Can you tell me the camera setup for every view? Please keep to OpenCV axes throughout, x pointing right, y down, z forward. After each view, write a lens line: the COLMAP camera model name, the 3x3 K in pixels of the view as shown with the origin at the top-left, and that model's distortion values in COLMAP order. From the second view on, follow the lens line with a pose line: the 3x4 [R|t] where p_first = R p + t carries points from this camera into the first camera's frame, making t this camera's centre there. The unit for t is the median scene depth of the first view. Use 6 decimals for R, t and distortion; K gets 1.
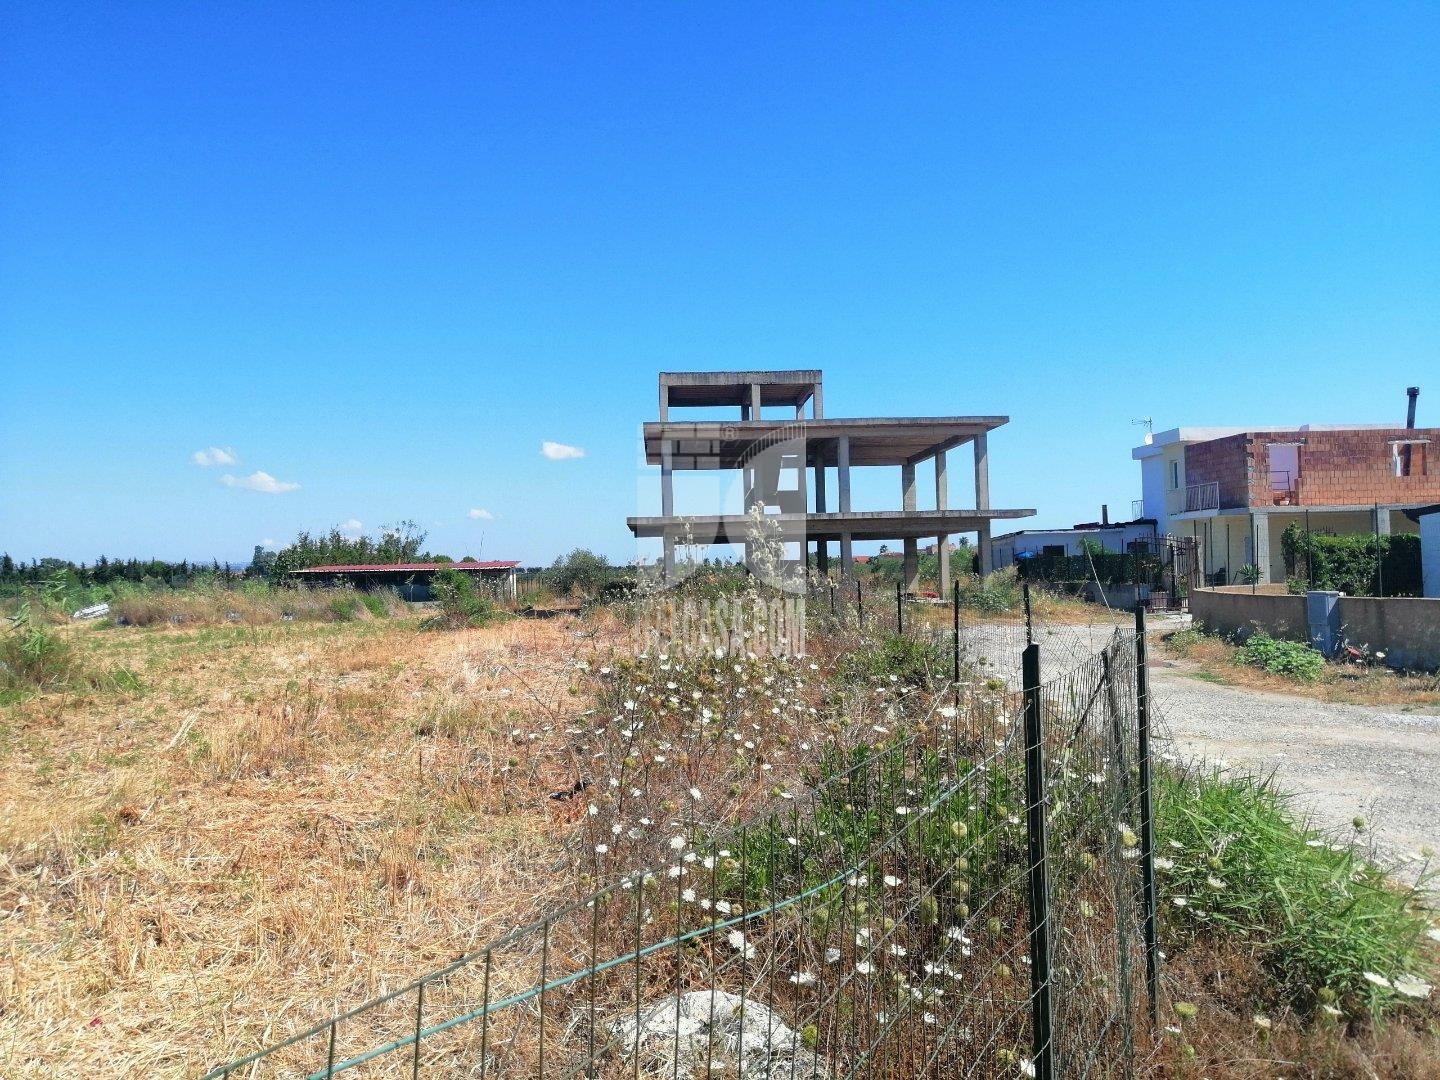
lens RADIAL K [[1143.9, 0, 720.0], [0, 1143.9, 540.0], [0, 0, 1]] dist [0.052330, 0.000605]
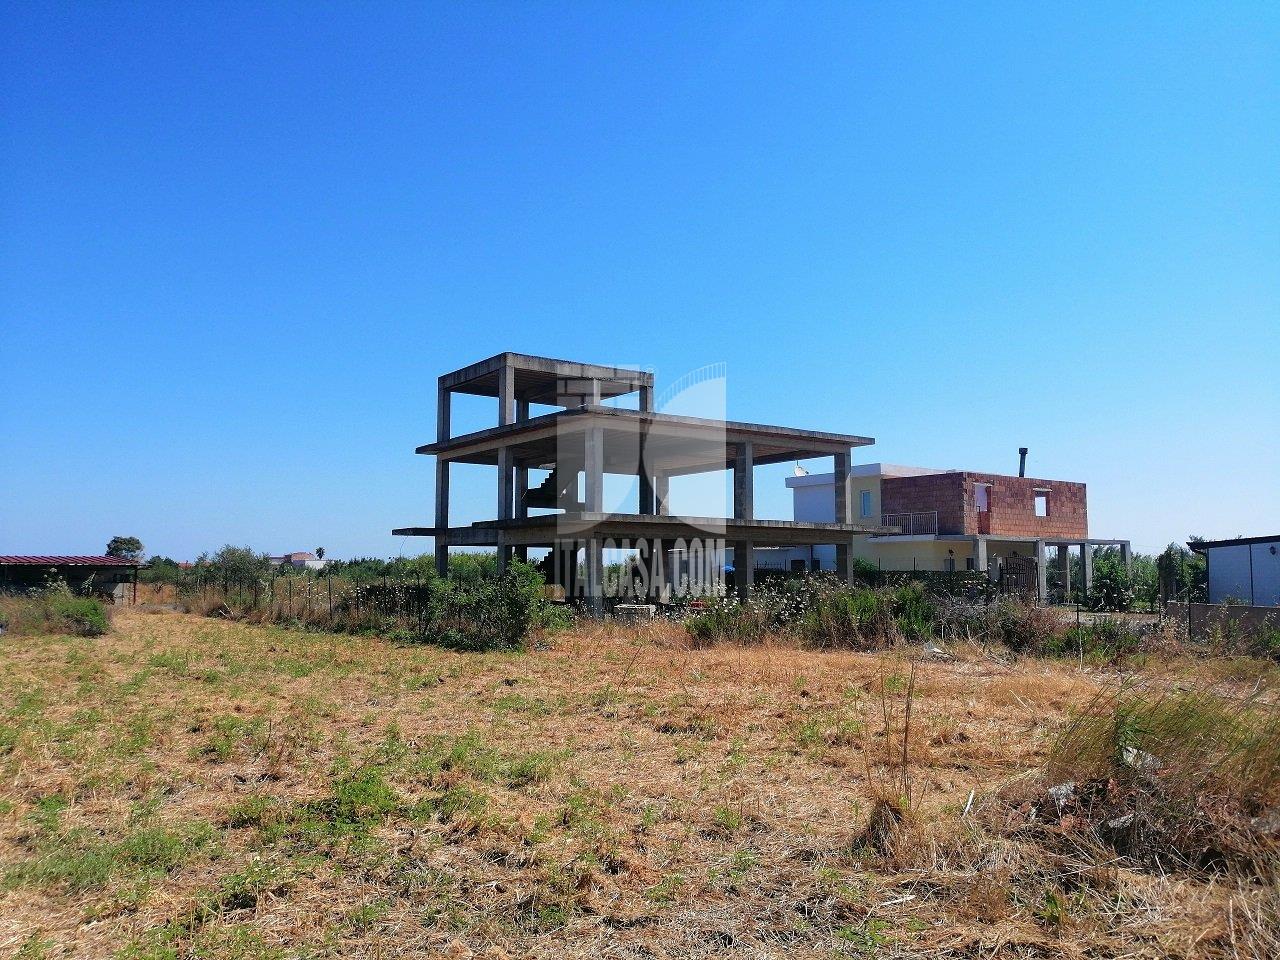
lens RADIAL K [[1016.8, 0, 640.0], [0, 1016.8, 480.0], [0, 0, 1]] dist [0.052330, 0.000605]
pose [[0.851738, 0.075271, 0.518533, -0.359506], [-0.041794, 0.996234, -0.075963, 0.008941], [-0.522298, 0.043029, 0.851677, 0.274379]]
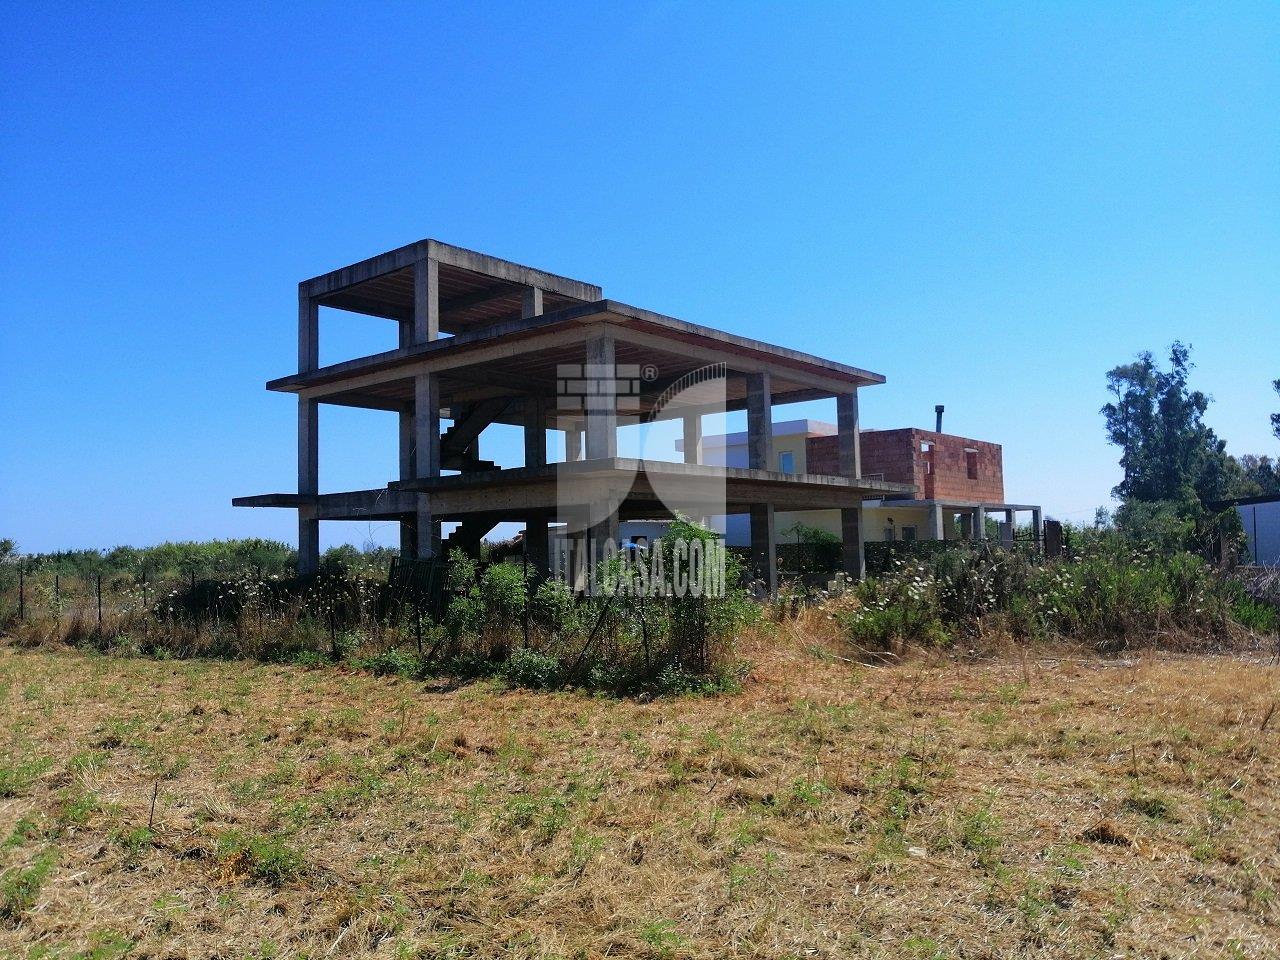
lens RADIAL K [[1016.8, 0, 640.0], [0, 1016.8, 480.0], [0, 0, 1]] dist [0.052330, 0.000605]
pose [[0.698859, 0.060755, 0.712674, -0.351009], [-0.019078, 0.997615, -0.066338, 0.018509], [-0.715005, 0.032764, 0.698352, 0.525572]]
